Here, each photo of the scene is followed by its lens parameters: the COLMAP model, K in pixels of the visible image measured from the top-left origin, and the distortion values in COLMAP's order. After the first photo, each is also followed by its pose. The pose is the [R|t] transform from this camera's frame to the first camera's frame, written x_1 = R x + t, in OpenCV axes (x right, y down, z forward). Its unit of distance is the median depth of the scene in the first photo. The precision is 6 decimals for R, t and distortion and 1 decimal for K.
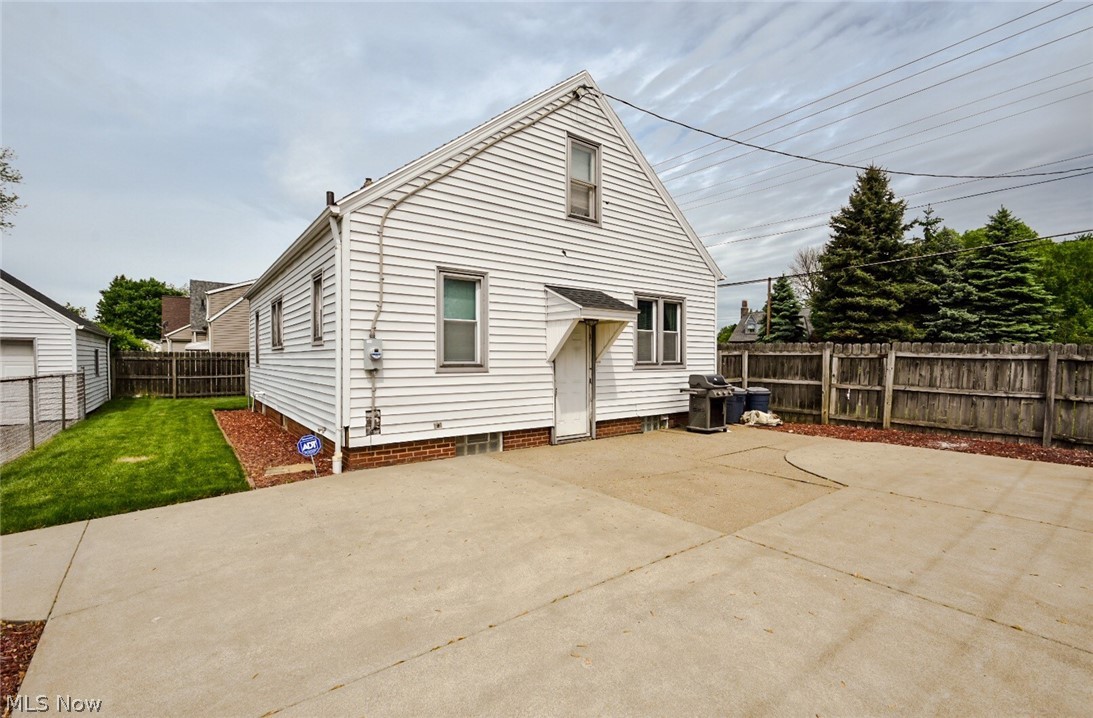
lens RADIAL K [[486.3, 0, 546.5], [0, 486.3, 370.5], [0, 0, 1]] dist [0.010967, -0.016109]
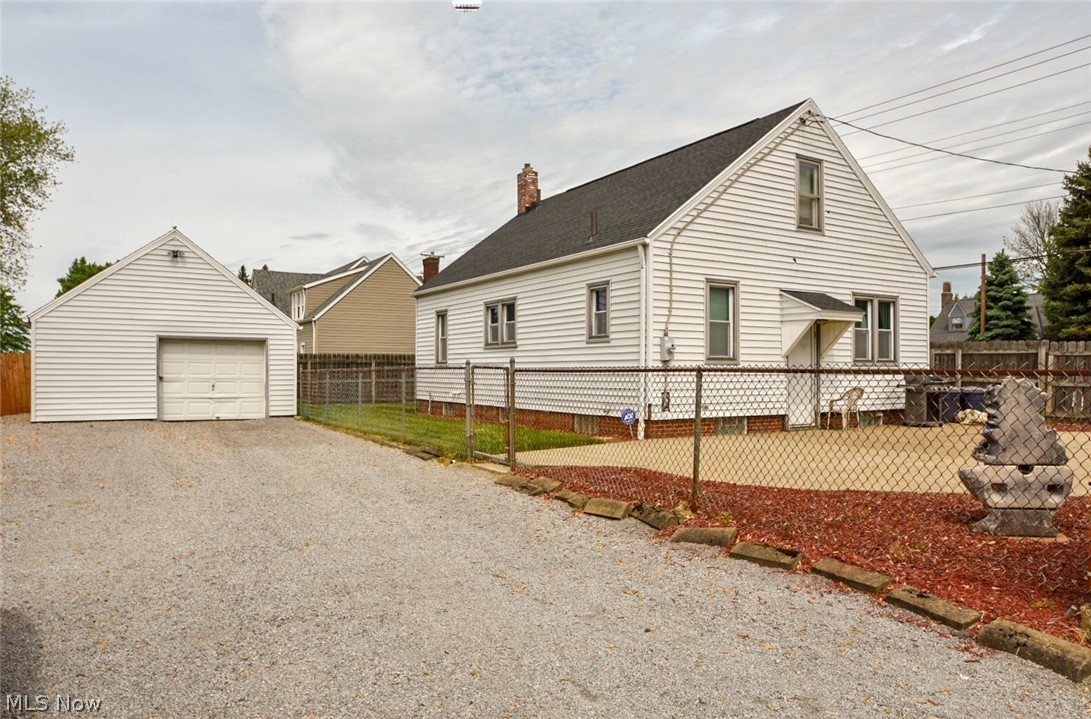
lens RADIAL K [[772.5, 0, 545.9], [0, 772.5, 370.9], [0, 0, 1]] dist [-0.040555, -0.001693]
pose [[0.995545, 0.000328, -0.094290, -0.317588], [-0.002703, 0.999682, -0.025059, 0.051173], [0.094252, 0.025202, 0.995229, -0.701369]]
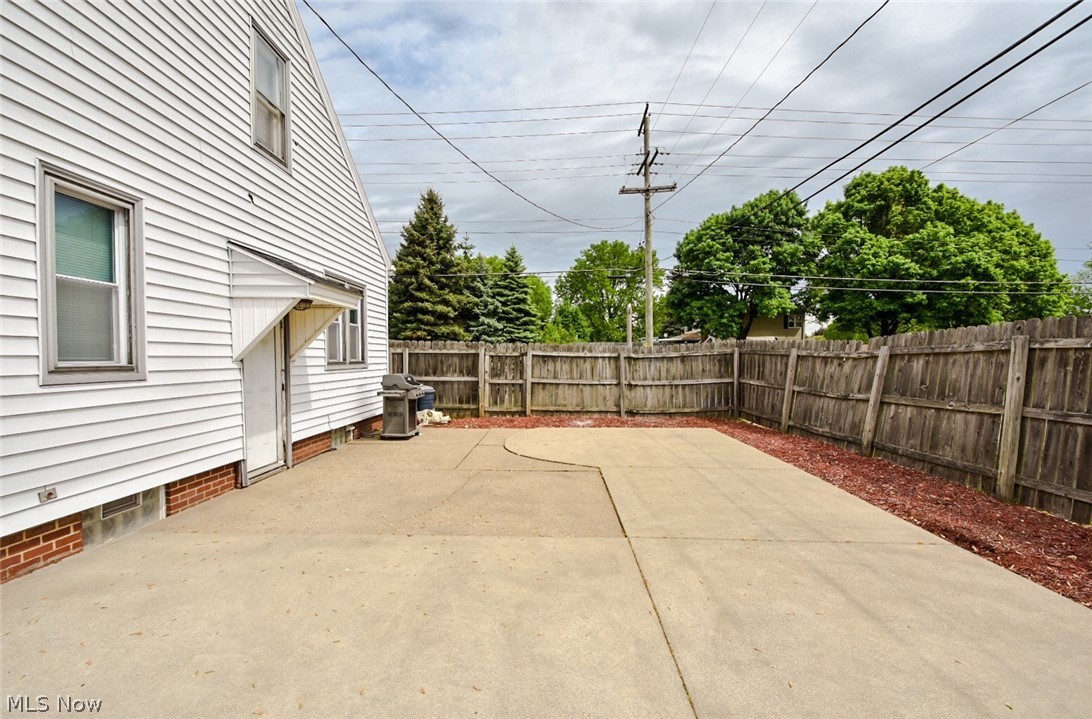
lens RADIAL K [[485.8, 0, 546.0], [0, 485.8, 371.0], [0, 0, 1]] dist [0.010967, -0.016109]
pose [[0.623445, -0.023745, 0.781507, -0.206184], [0.021594, 0.999680, 0.013147, -0.003408], [-0.781569, 0.008679, 0.623758, 0.232009]]
